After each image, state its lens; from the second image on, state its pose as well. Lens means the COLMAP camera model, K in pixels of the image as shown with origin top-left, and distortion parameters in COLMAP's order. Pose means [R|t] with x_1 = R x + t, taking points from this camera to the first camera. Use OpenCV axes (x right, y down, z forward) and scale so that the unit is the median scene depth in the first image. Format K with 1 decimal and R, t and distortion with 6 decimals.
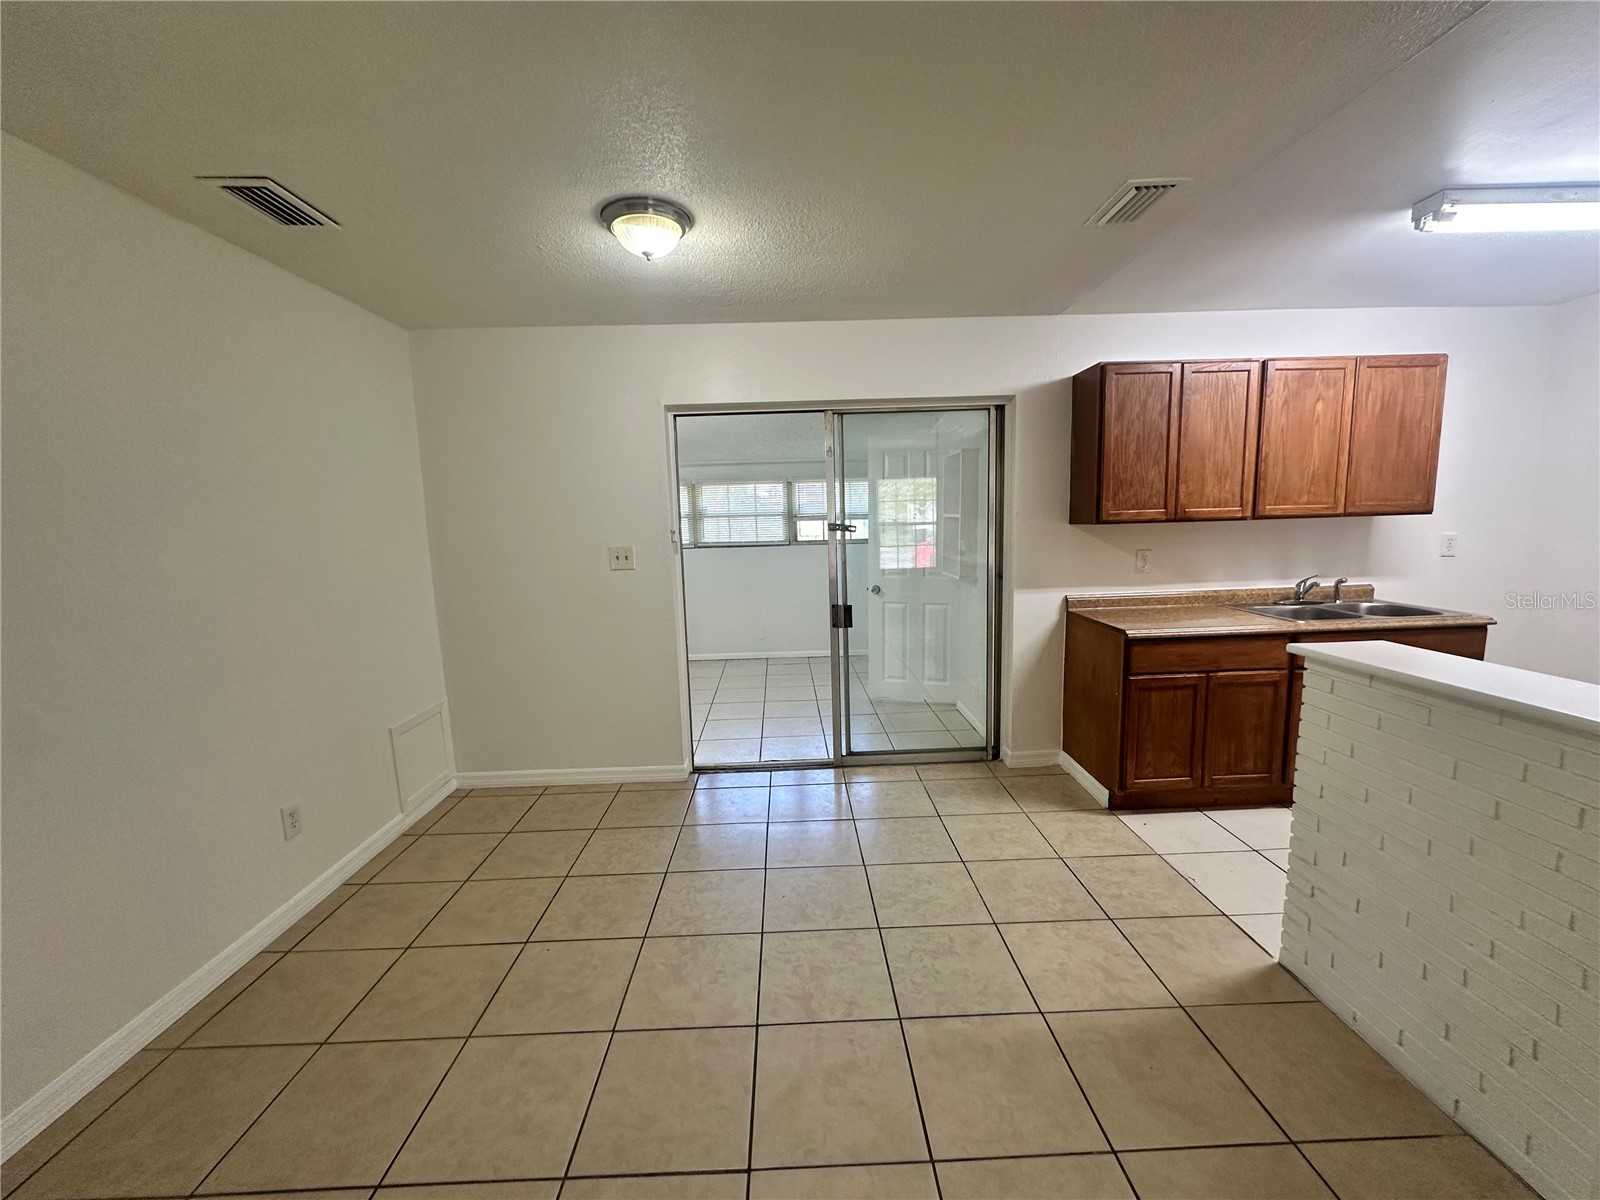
lens RADIAL K [[634.0, 0, 801.3], [0, 634.0, 601.2], [0, 0, 1]] dist [-0.002901, -0.000553]
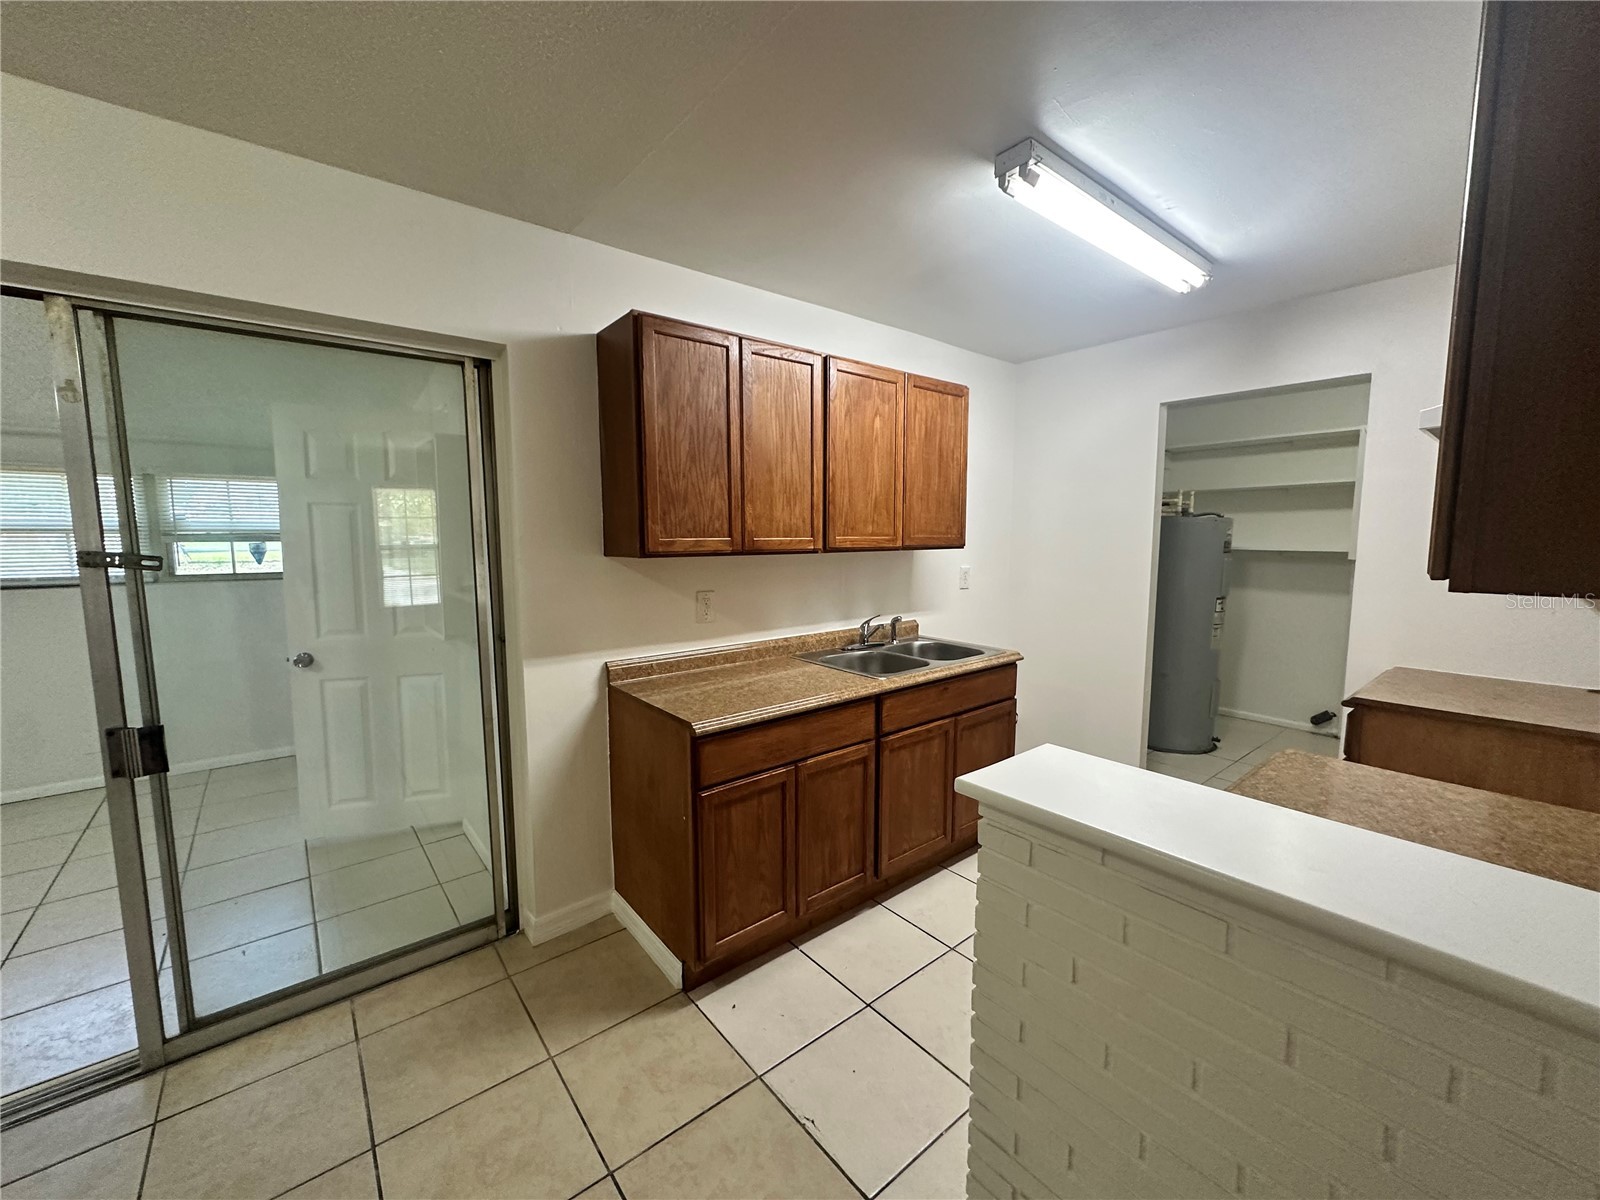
lens RADIAL K [[634.0, 0, 796.0], [0, 634.0, 599.8], [0, 0, 1]] dist [-0.002901, -0.000553]
pose [[0.792351, -0.036303, 0.608984, 0.192477], [0.059914, 0.998033, -0.018459, -0.056459], [-0.607116, 0.051113, 0.792968, 0.386590]]
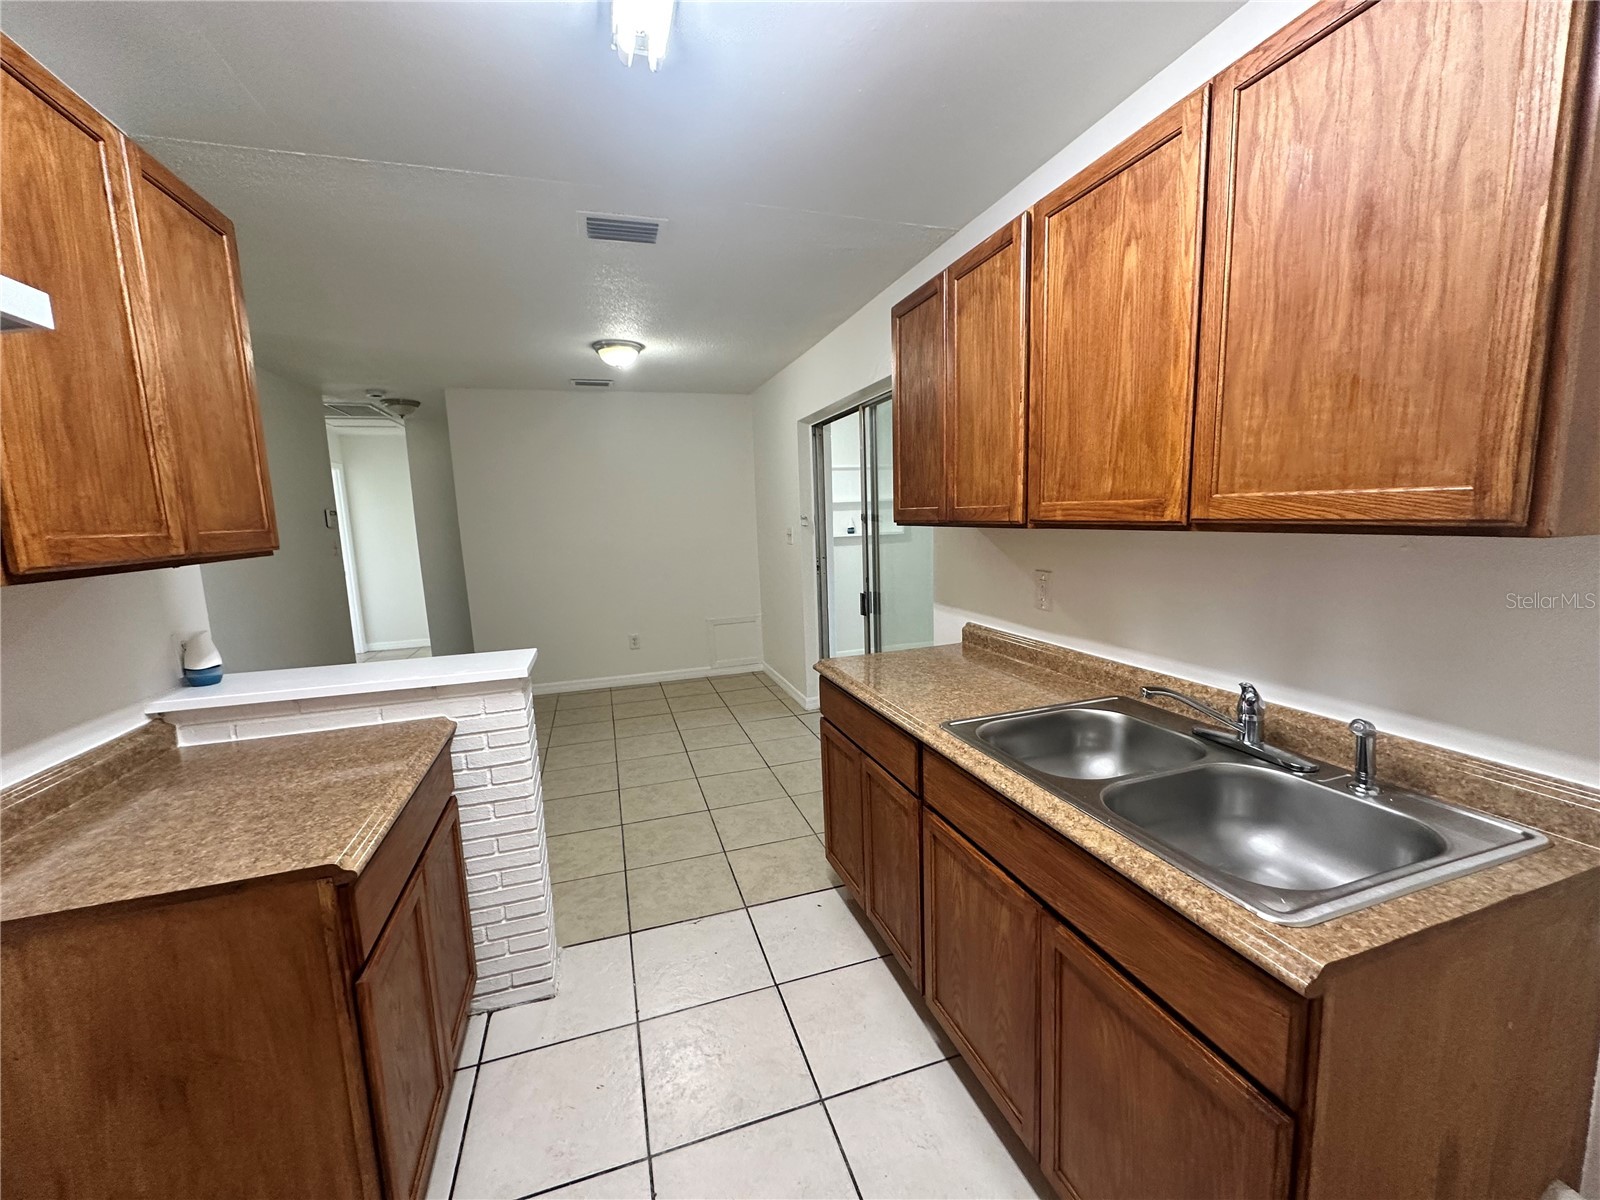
lens RADIAL K [[634.0, 0, 799.5], [0, 634.0, 603.8], [0, 0, 1]] dist [-0.002901, -0.000553]
pose [[0.288749, 0.157417, -0.944375, 1.157173], [-0.107223, 0.985502, 0.131489, -0.115824], [0.951382, 0.063292, 0.301441, 0.672937]]
